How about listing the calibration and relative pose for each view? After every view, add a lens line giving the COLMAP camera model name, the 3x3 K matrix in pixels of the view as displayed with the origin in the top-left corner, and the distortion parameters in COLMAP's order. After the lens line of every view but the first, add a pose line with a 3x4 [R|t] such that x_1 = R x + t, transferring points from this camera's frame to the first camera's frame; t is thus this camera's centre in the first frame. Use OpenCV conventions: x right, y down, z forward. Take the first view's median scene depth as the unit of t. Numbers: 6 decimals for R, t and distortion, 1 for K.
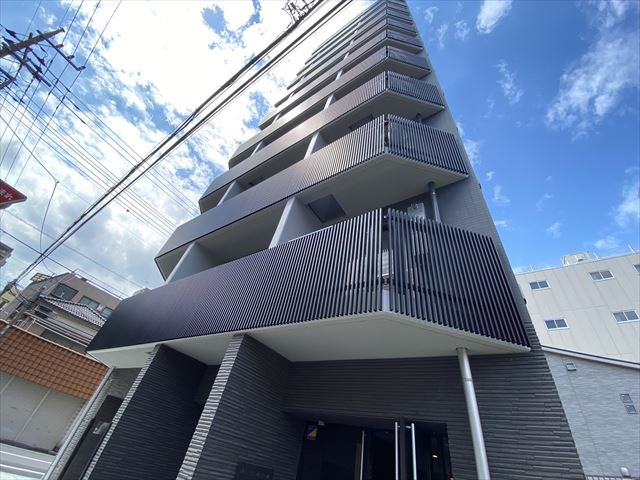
lens RADIAL K [[262.6, 0, 321.9], [0, 262.6, 238.1], [0, 0, 1]] dist [-0.010708, -0.003434]
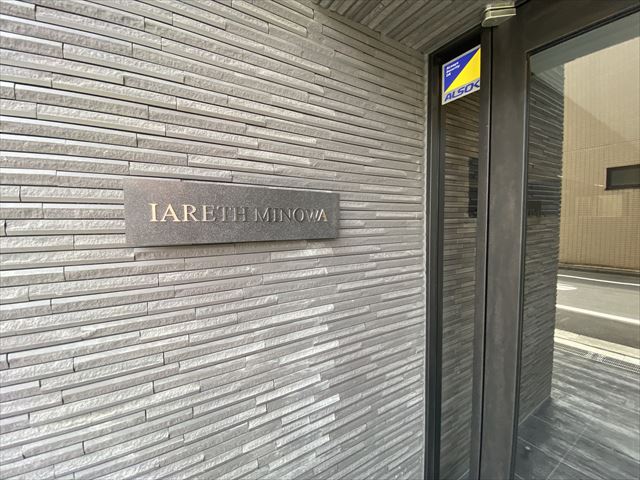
lens RADIAL K [[262.6, 0, 317.7], [0, 262.6, 238.8], [0, 0, 1]] dist [-0.010708, -0.003434]
pose [[0.887626, -0.152911, -0.434440, -0.091881], [0.413000, 0.681745, 0.603866, 0.739702], [0.203840, -0.715431, 0.668287, 0.766584]]
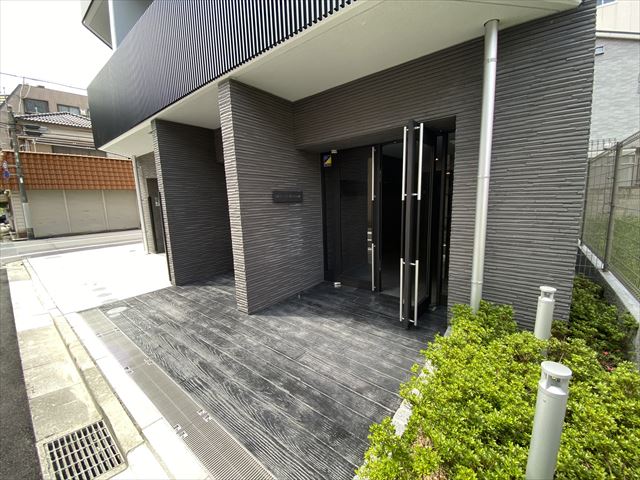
lens RADIAL K [[262.6, 0, 321.5], [0, 262.6, 238.6], [0, 0, 1]] dist [-0.010708, -0.003434]
pose [[0.976960, -0.183391, -0.109160, -0.001019], [0.200198, 0.610246, 0.766499, 0.089546], [-0.073954, -0.770693, 0.632901, 0.030409]]
